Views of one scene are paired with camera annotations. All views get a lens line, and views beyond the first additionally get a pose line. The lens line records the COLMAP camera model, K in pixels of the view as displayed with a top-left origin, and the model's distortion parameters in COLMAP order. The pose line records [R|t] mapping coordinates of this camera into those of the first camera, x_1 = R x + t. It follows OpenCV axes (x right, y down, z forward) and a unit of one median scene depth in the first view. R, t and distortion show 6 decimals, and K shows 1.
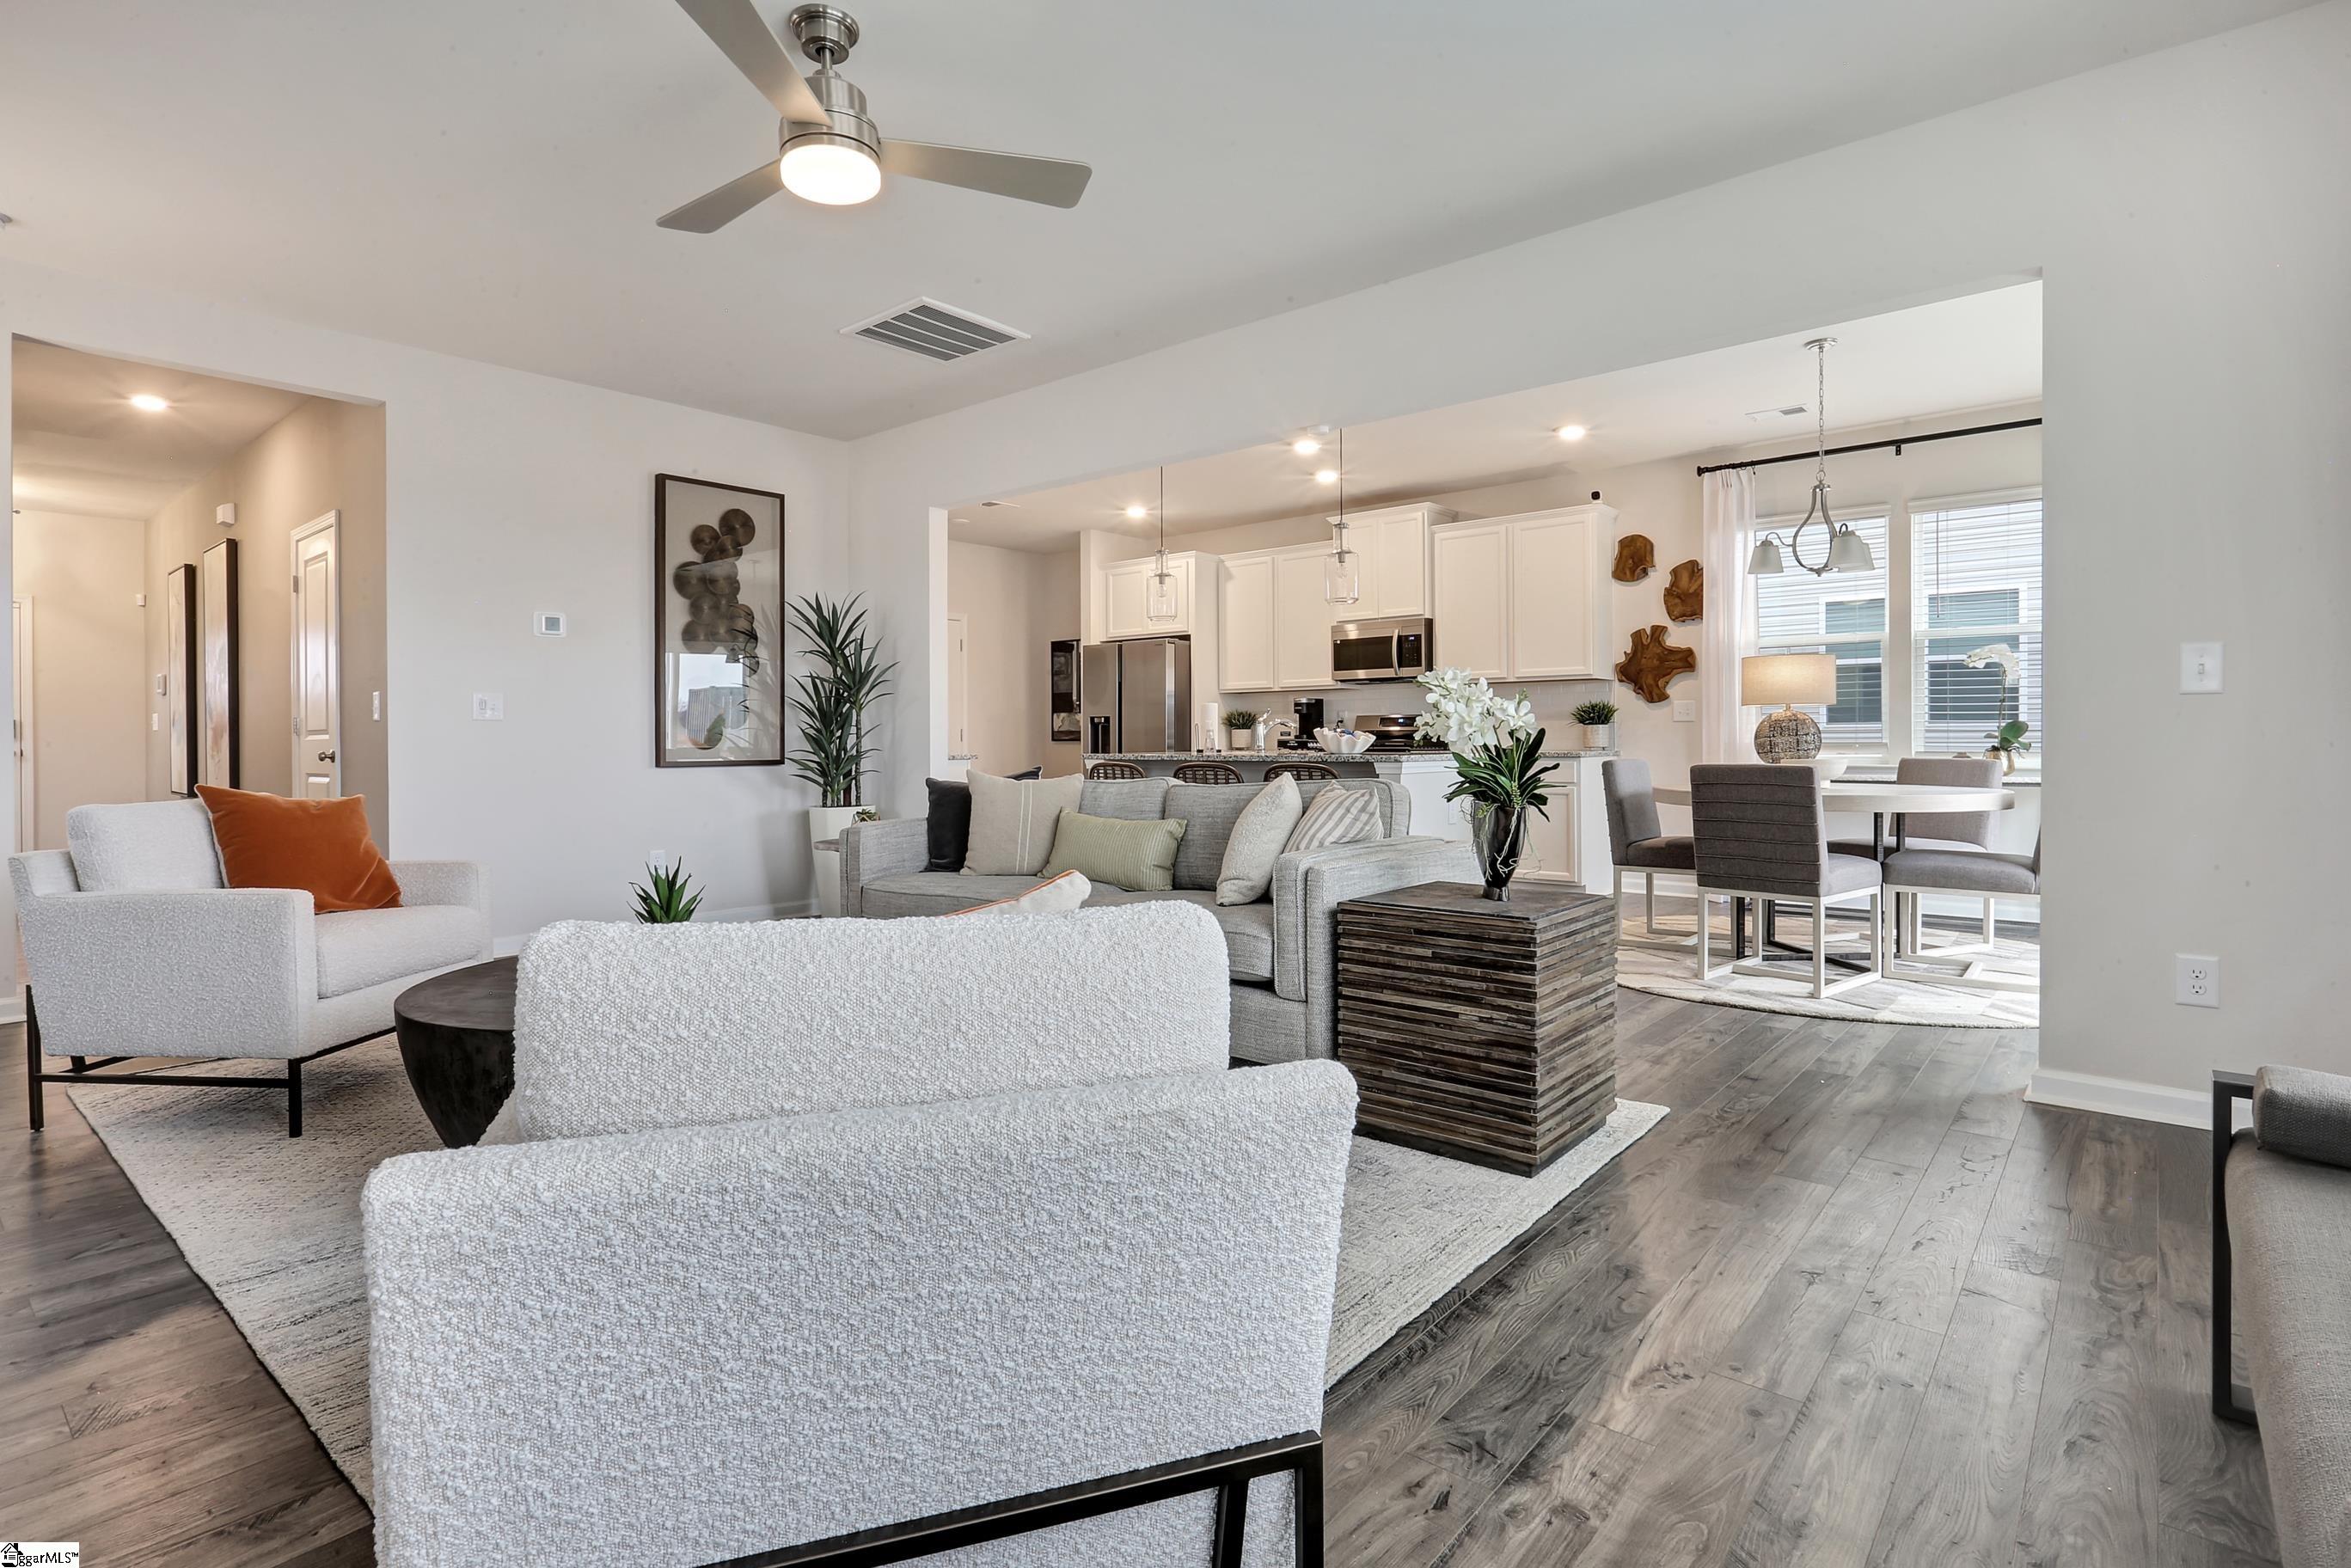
lens RADIAL K [[1138.2, 0, 1188.5], [0, 1138.2, 745.9], [0, 0, 1]] dist [0.001831, 0.000627]
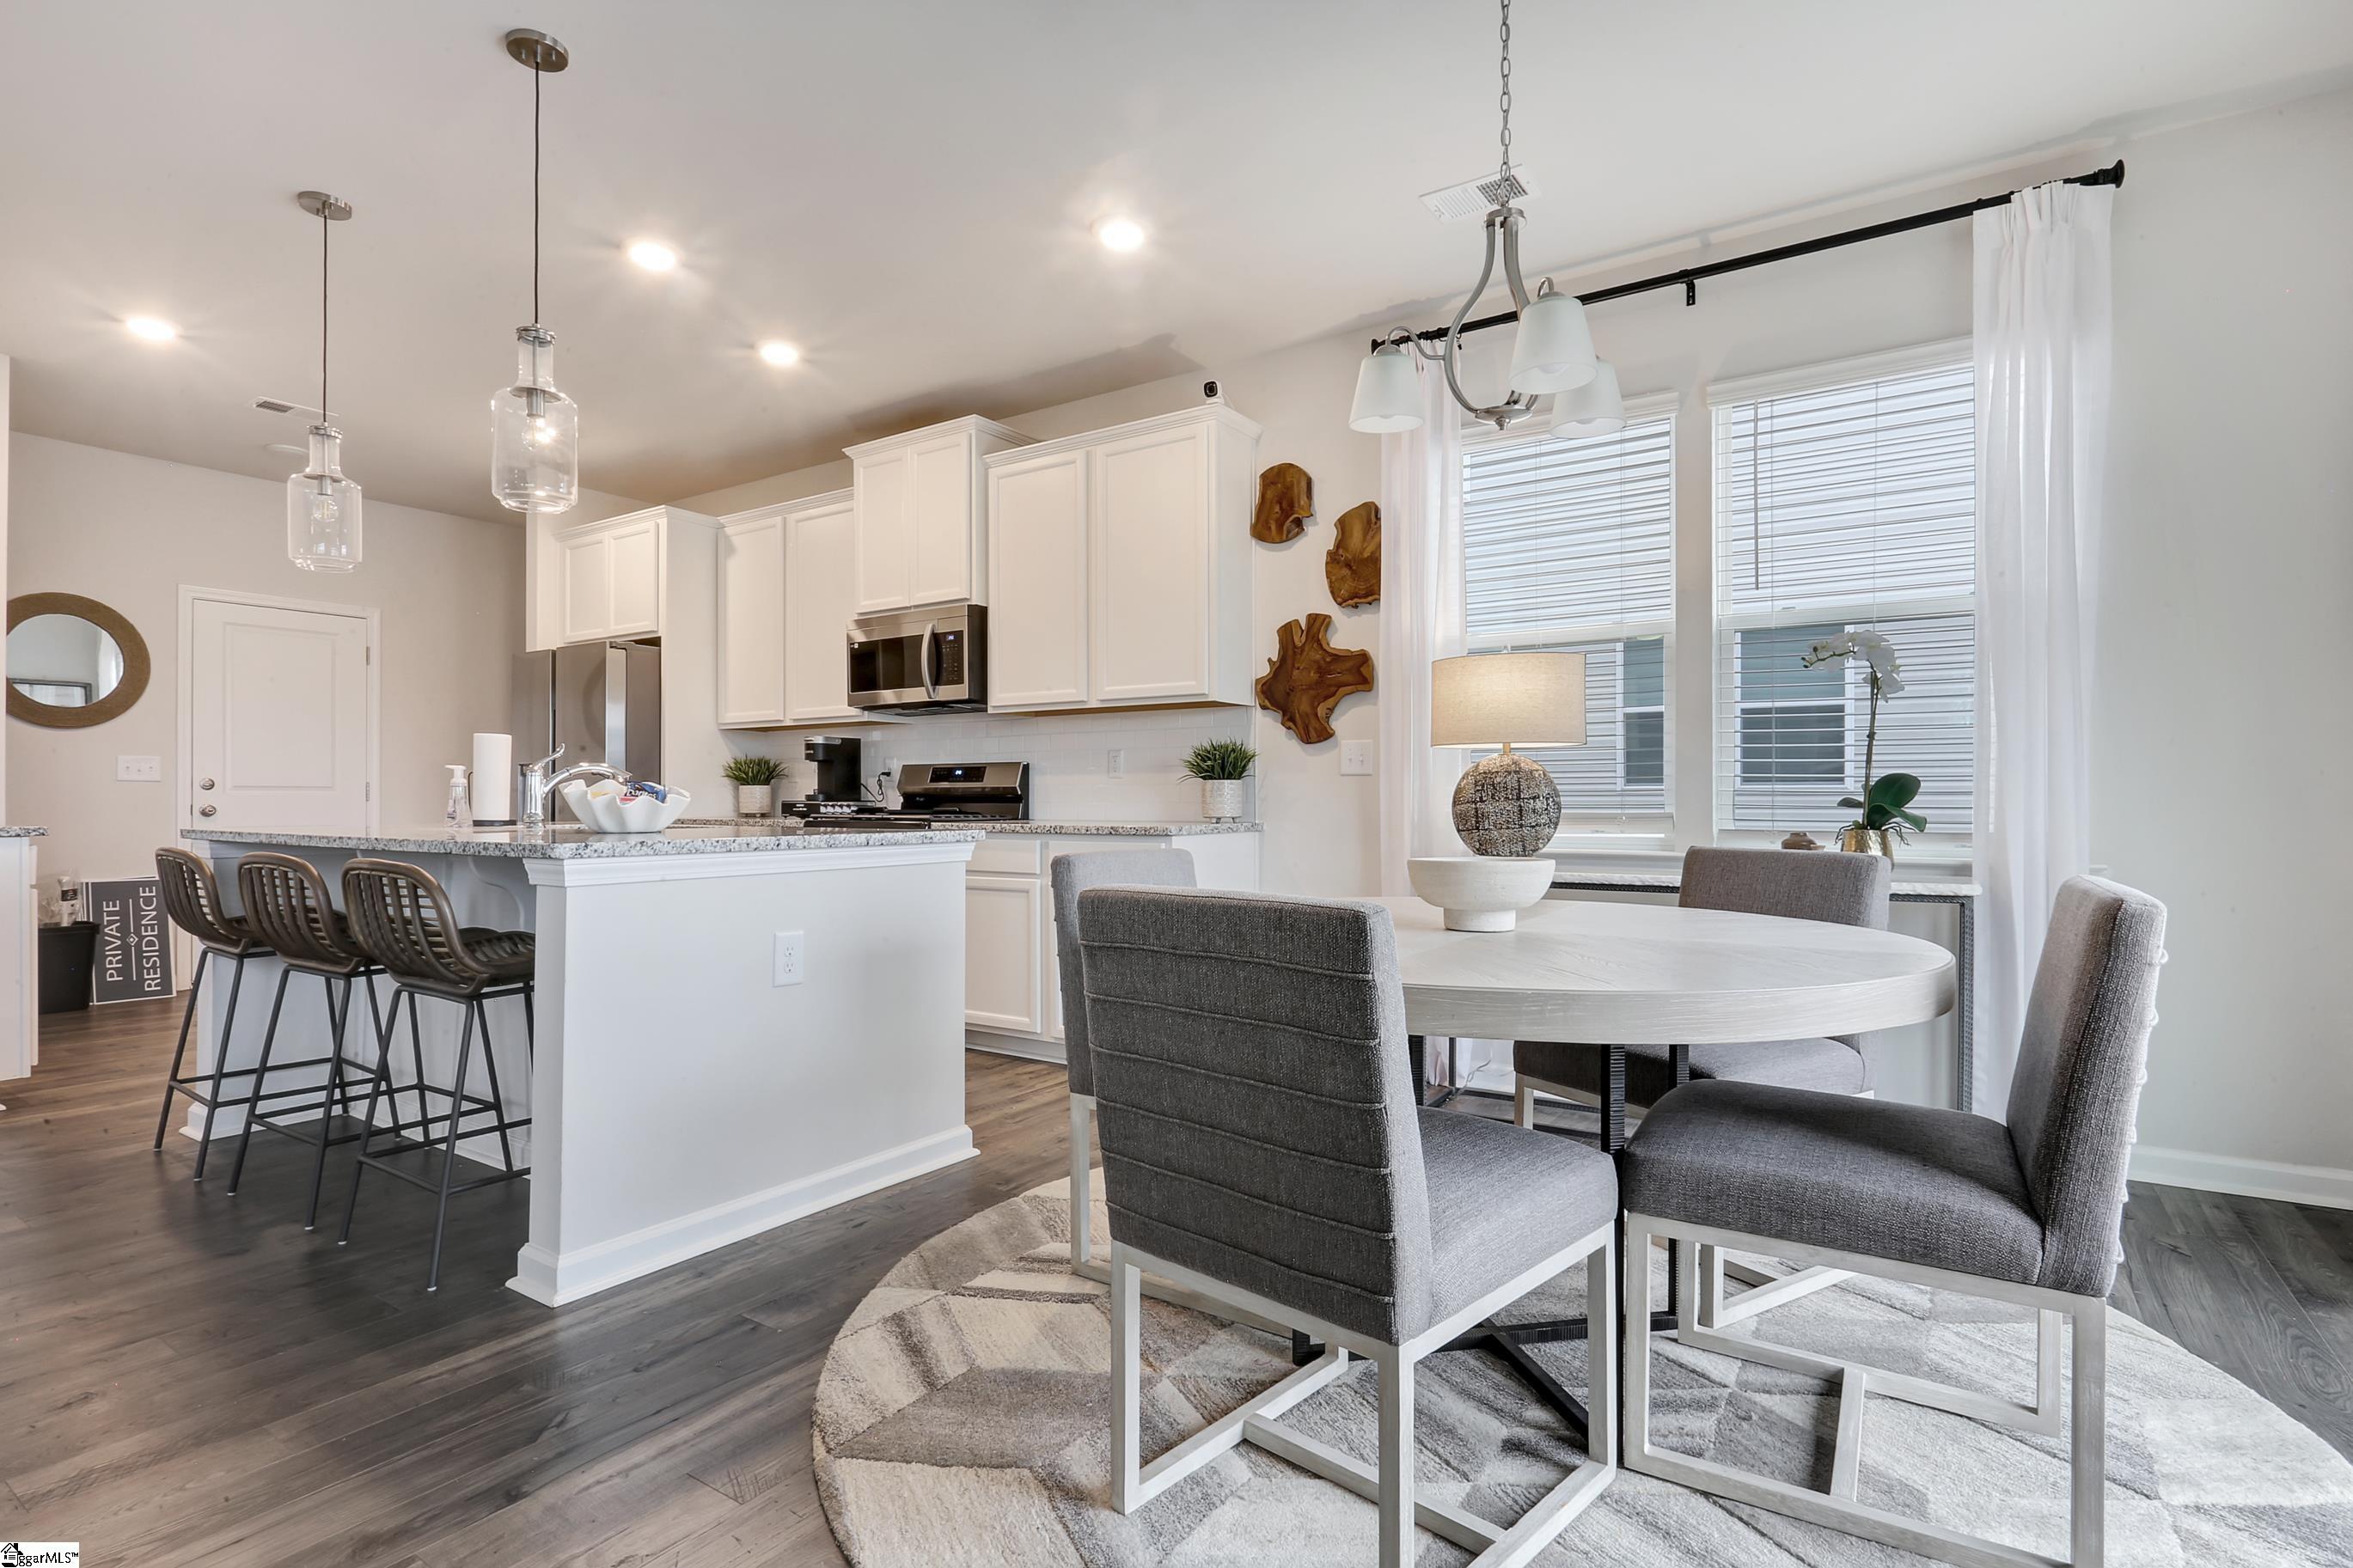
lens RADIAL K [[1139.0, 0, 1174.9], [0, 1139.0, 797.8], [0, 0, 1]] dist [0.001831, 0.000627]
pose [[0.993399, 0.004275, 0.114629, 0.267820], [-0.003459, 0.999967, -0.007324, -0.004681], [-0.114656, 0.006879, 0.993381, 0.411814]]
